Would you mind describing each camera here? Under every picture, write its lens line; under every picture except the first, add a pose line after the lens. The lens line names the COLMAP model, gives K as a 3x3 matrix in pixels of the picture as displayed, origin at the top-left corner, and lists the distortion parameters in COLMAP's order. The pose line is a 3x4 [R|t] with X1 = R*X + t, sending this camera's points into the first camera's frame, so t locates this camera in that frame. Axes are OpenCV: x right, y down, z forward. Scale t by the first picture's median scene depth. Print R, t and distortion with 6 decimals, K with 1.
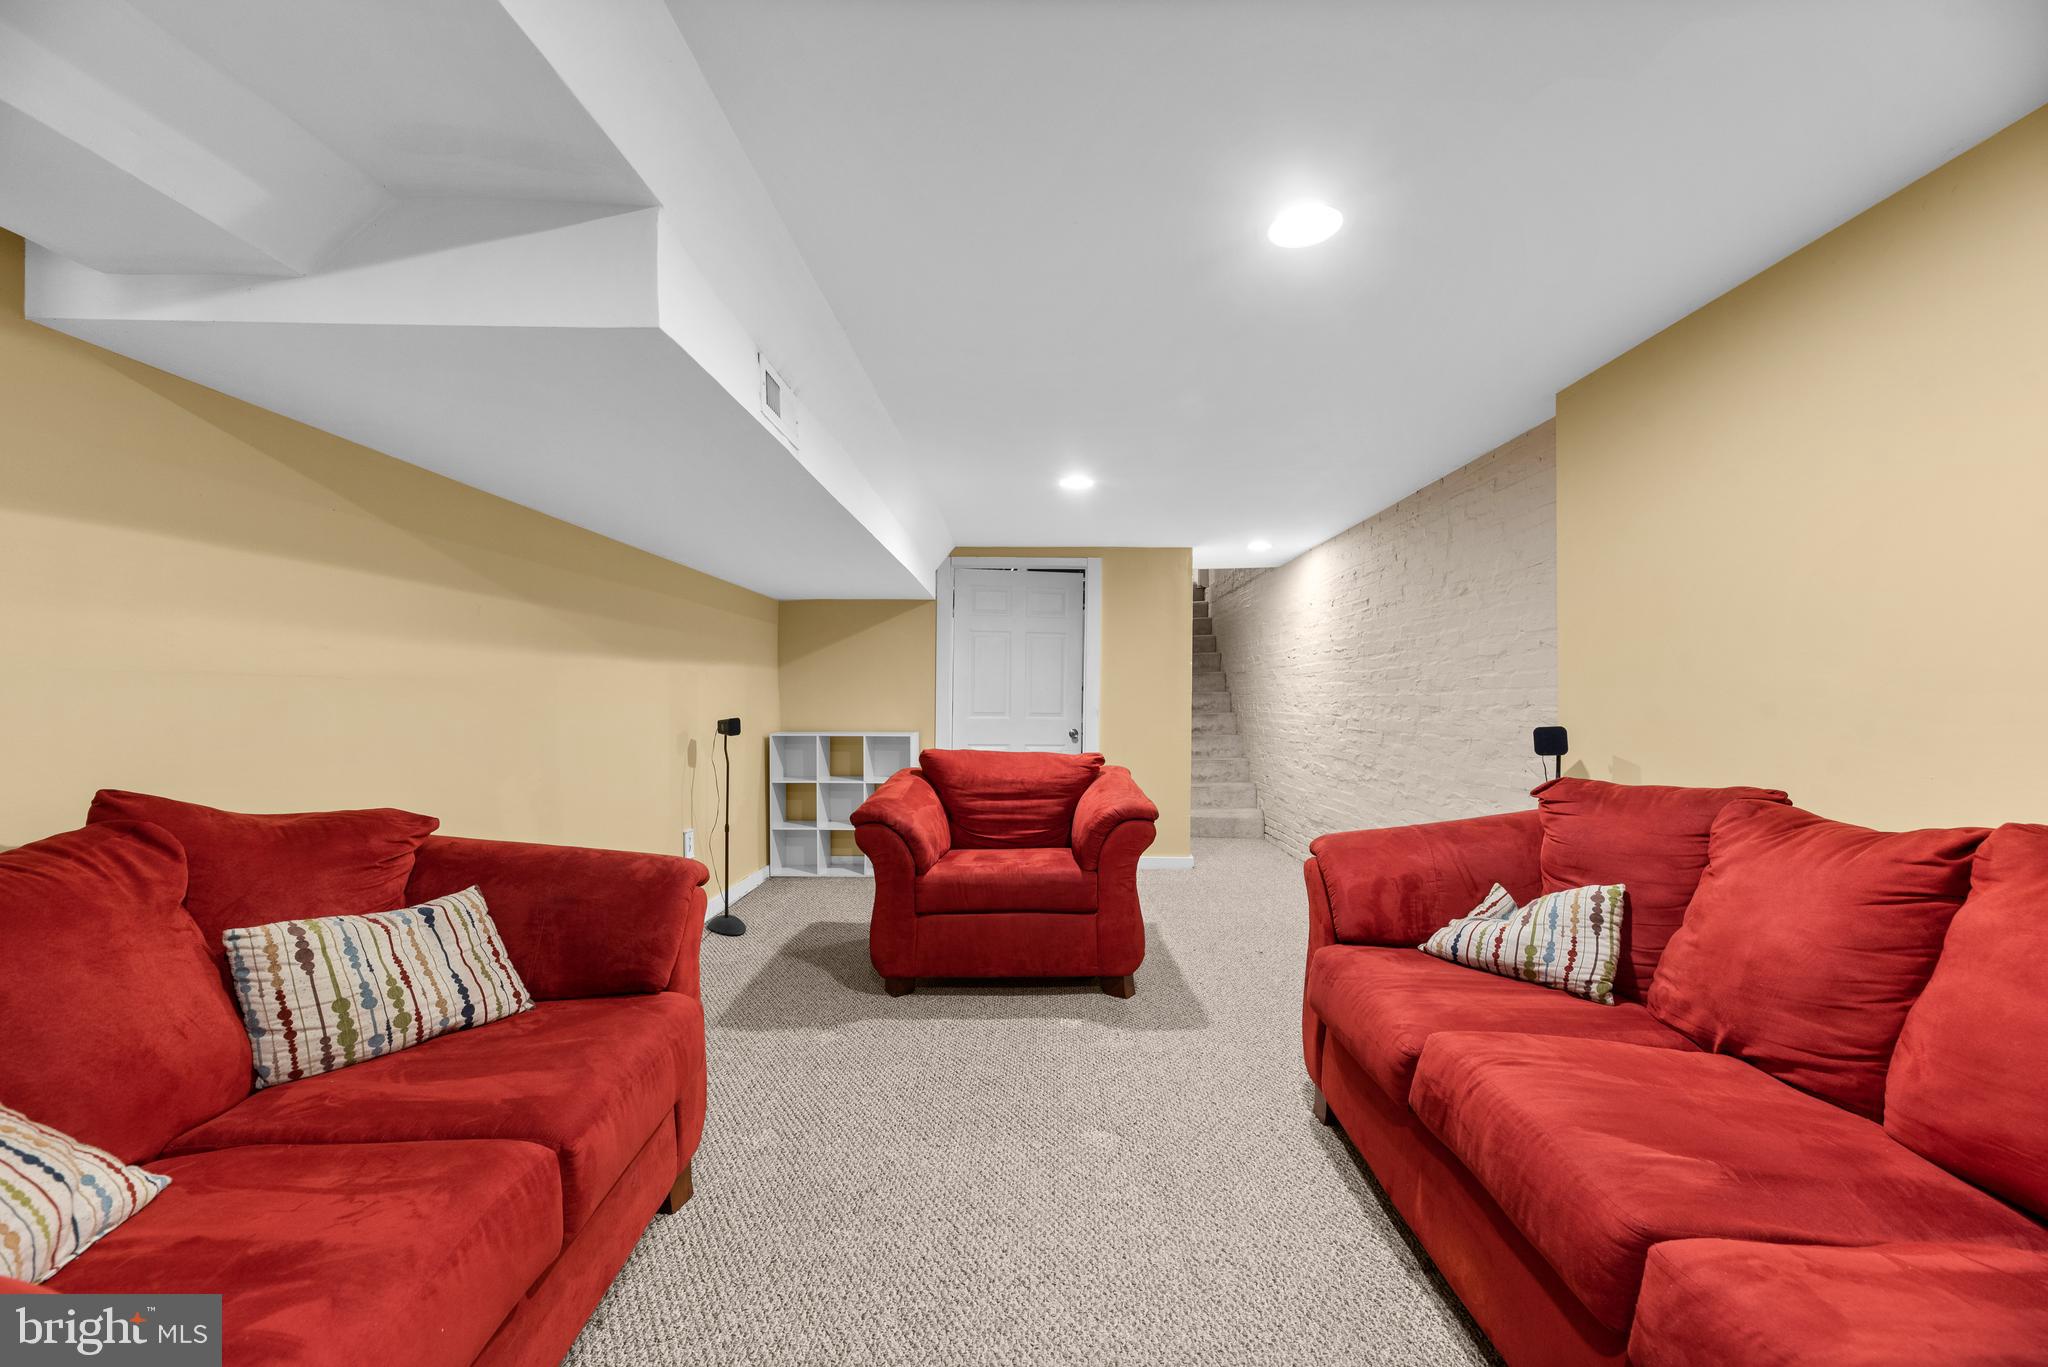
lens RADIAL K [[819.3, 0, 1029.0], [0, 819.3, 686.9], [0, 0, 1]] dist [0.000331, -0.000771]
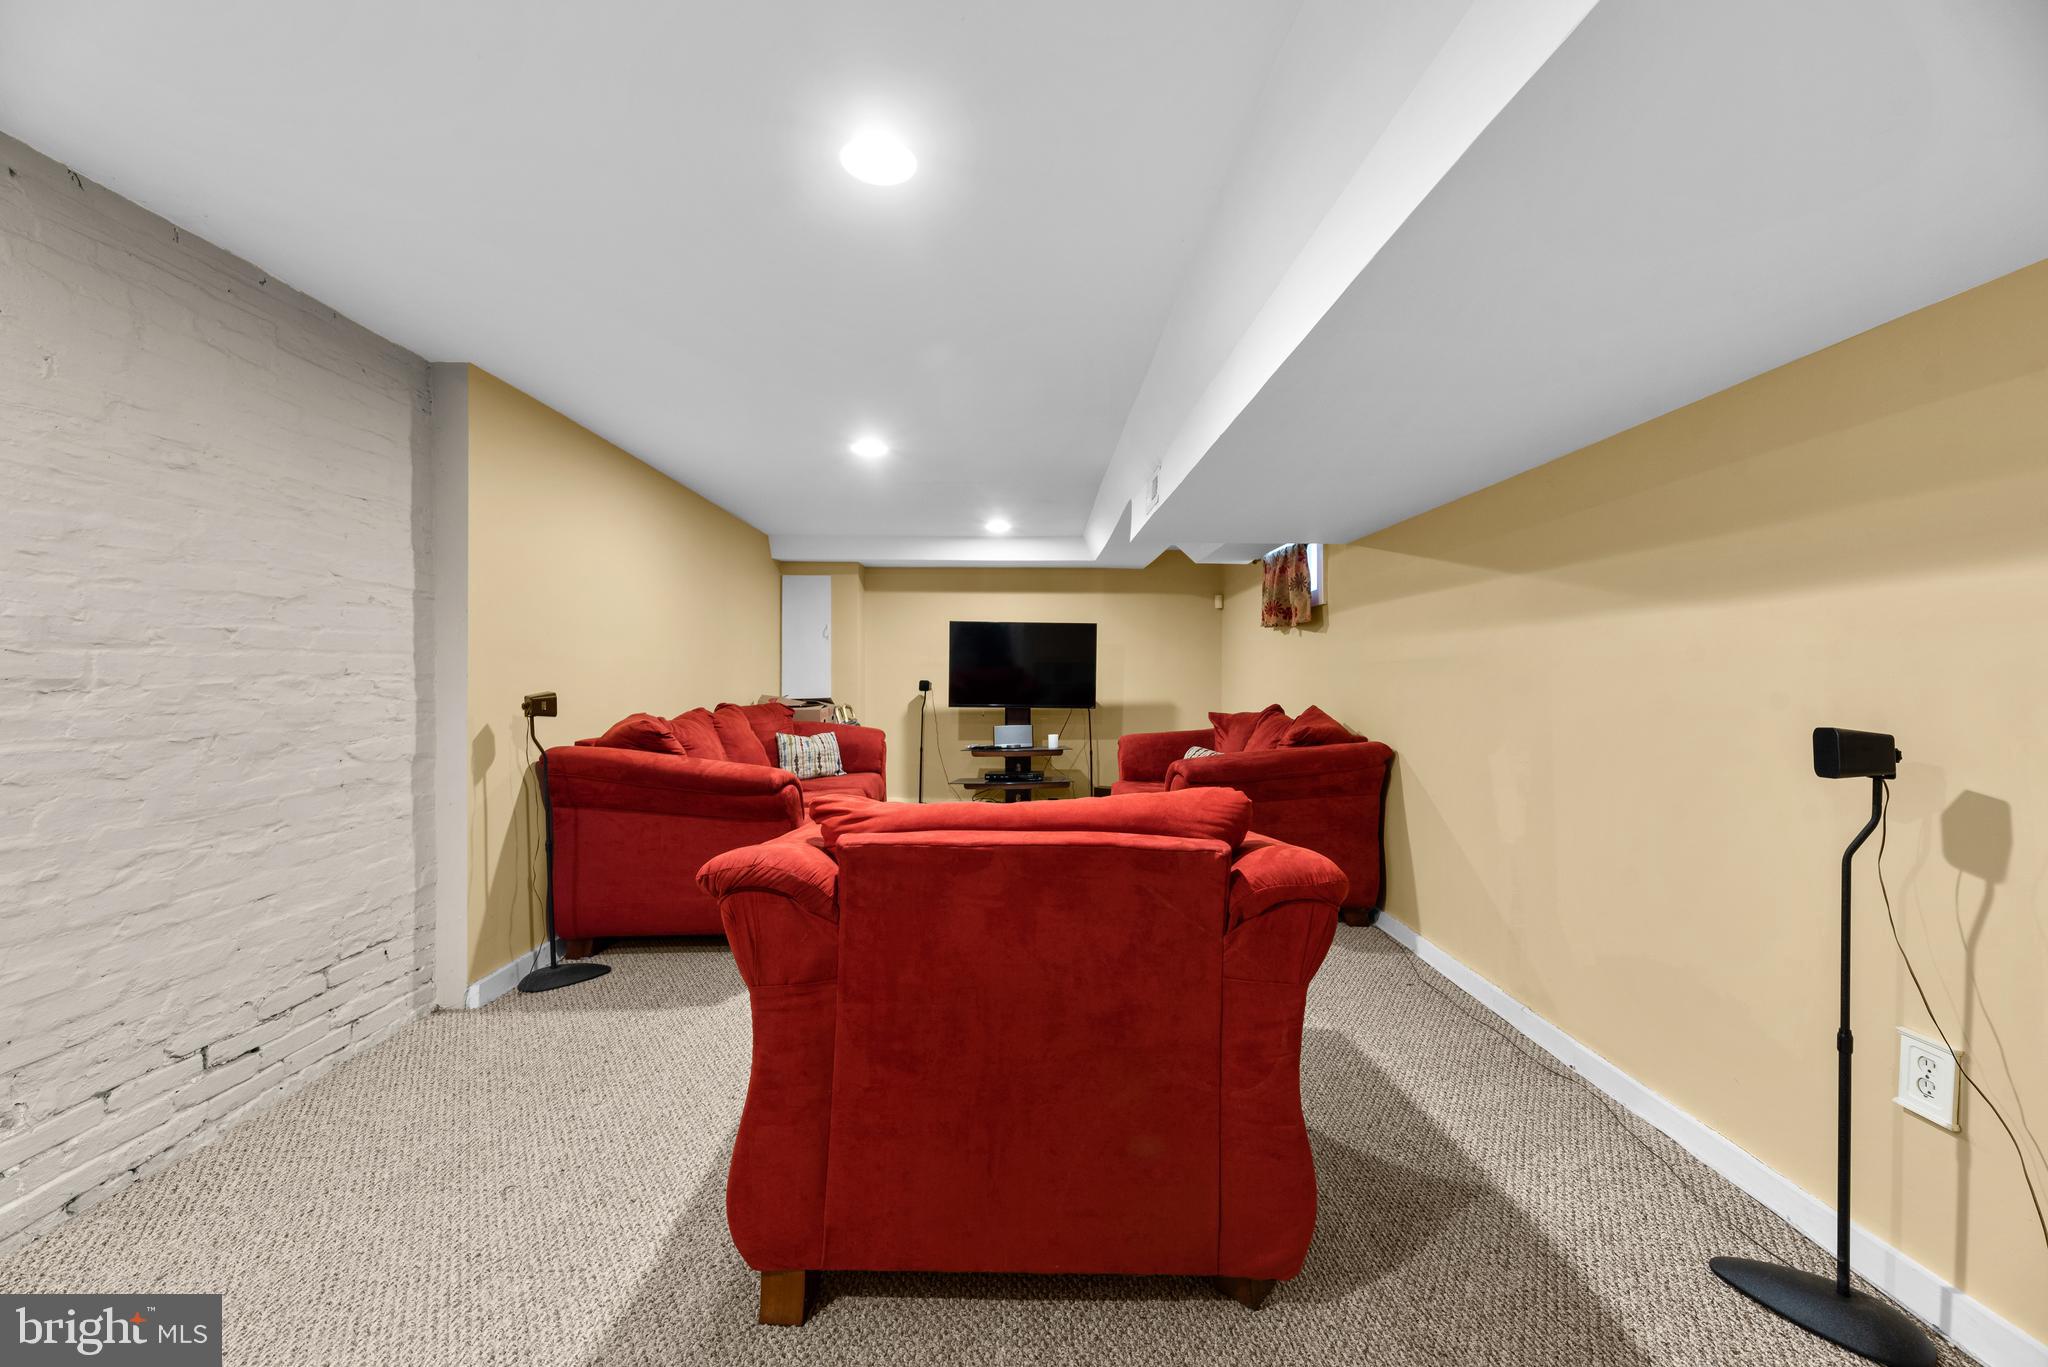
lens RADIAL K [[823.5, 0, 1030.8], [0, 823.5, 671.9], [0, 0, 1]] dist [-0.001489, -0.000459]
pose [[-0.999519, -0.007832, -0.030006, -0.011141], [-0.007184, 0.999740, -0.021624, 0.029391], [0.030168, -0.021398, -0.999316, 1.648786]]
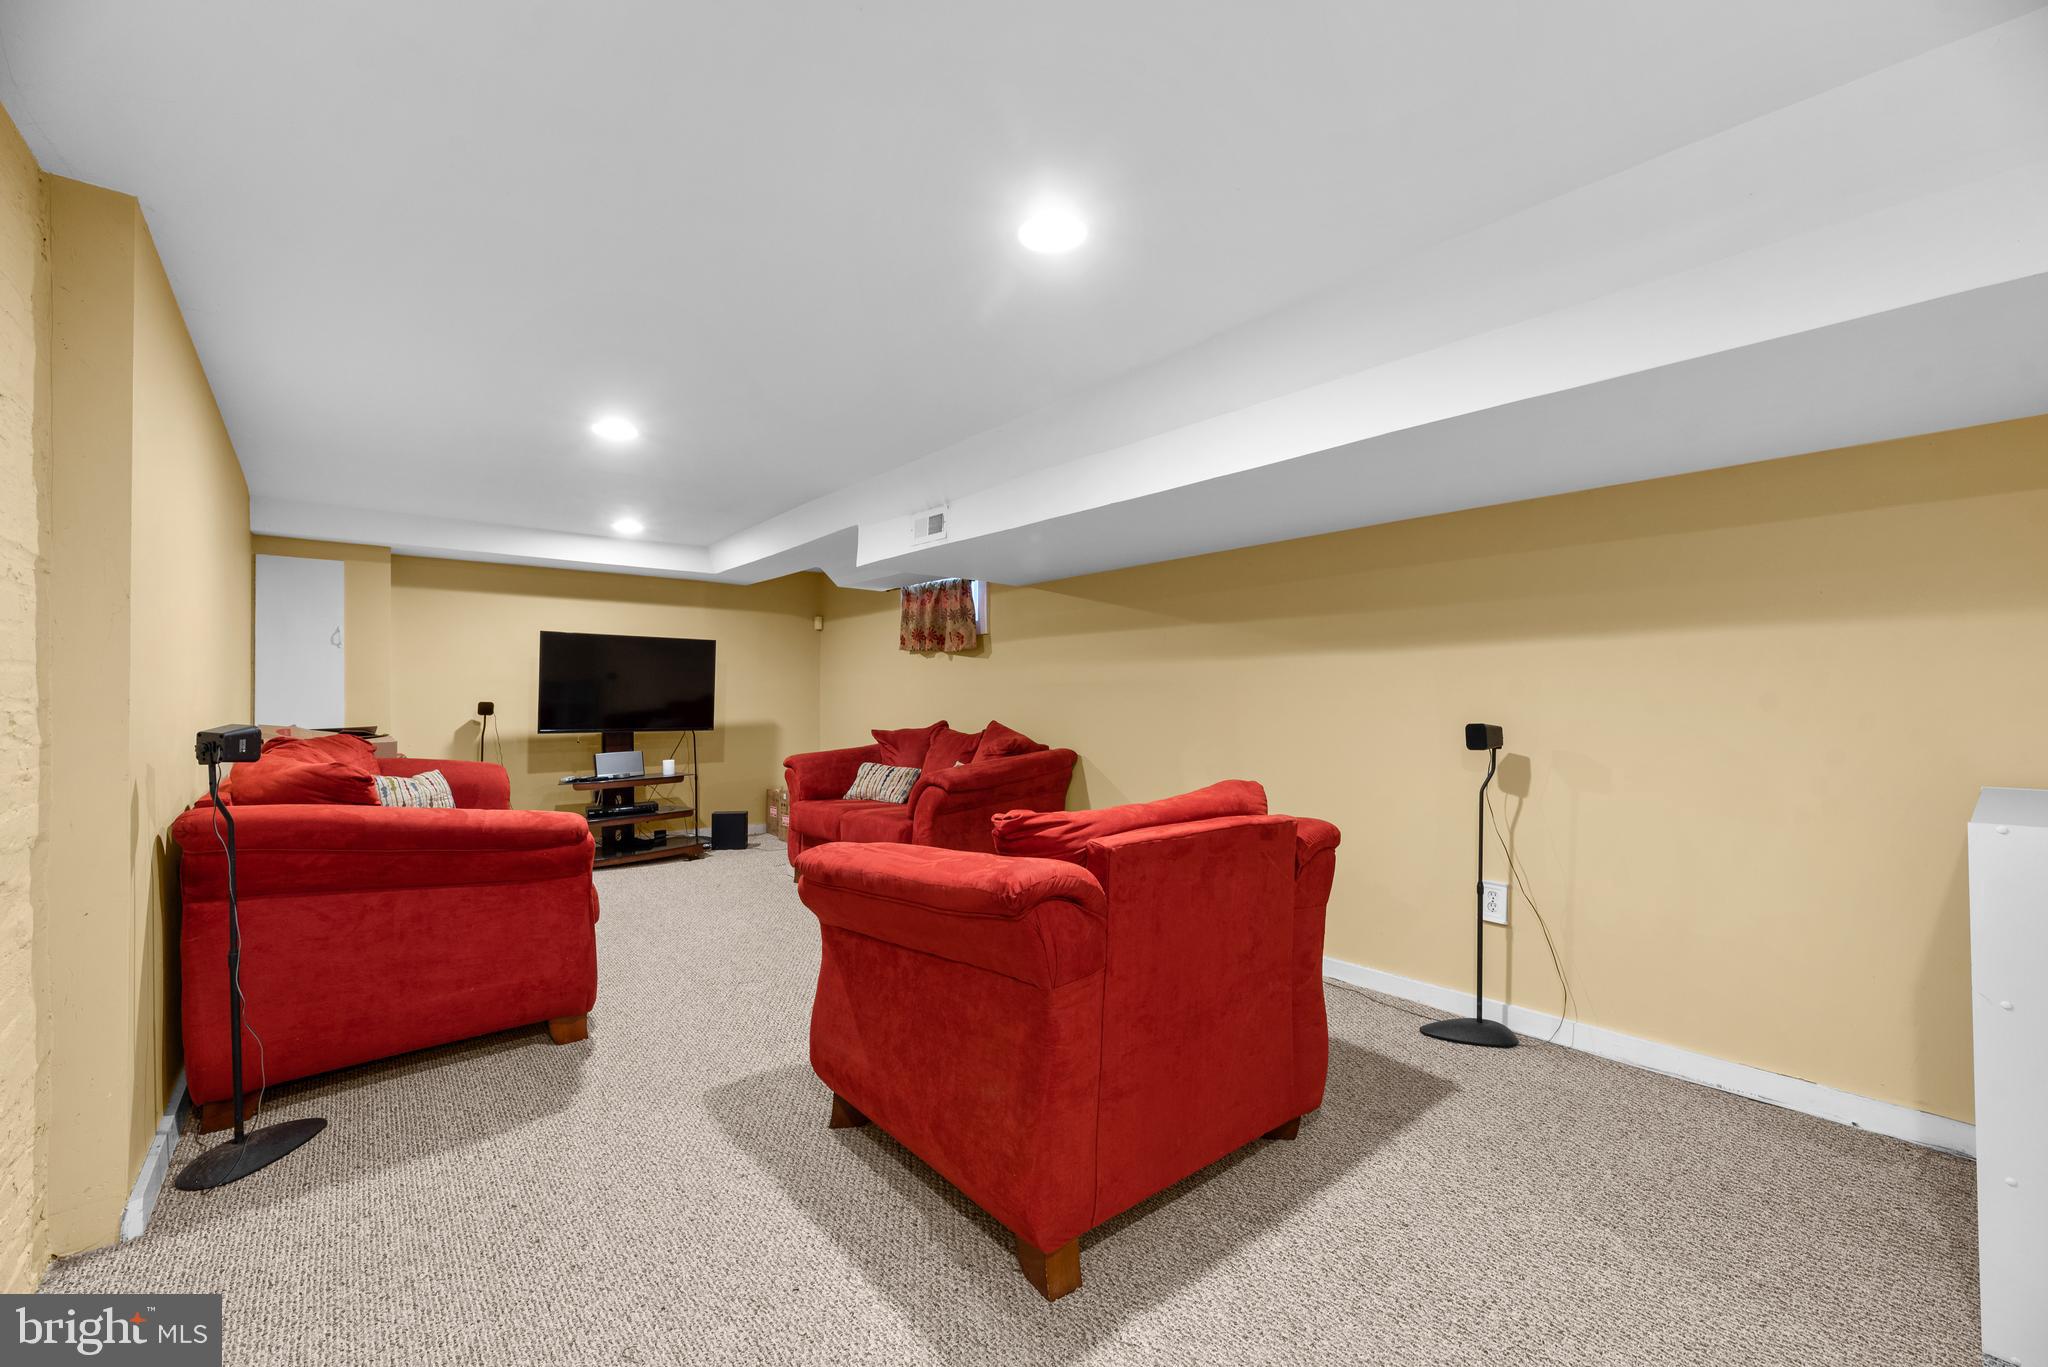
lens RADIAL K [[819.3, 0, 1029.0], [0, 819.3, 686.9], [0, 0, 1]] dist [0.000331, -0.000771]
pose [[-0.760048, -0.010489, -0.649783, 0.428878], [0.007242, 0.999671, -0.024608, 0.026539], [0.649827, -0.023410, -0.759722, 1.558744]]
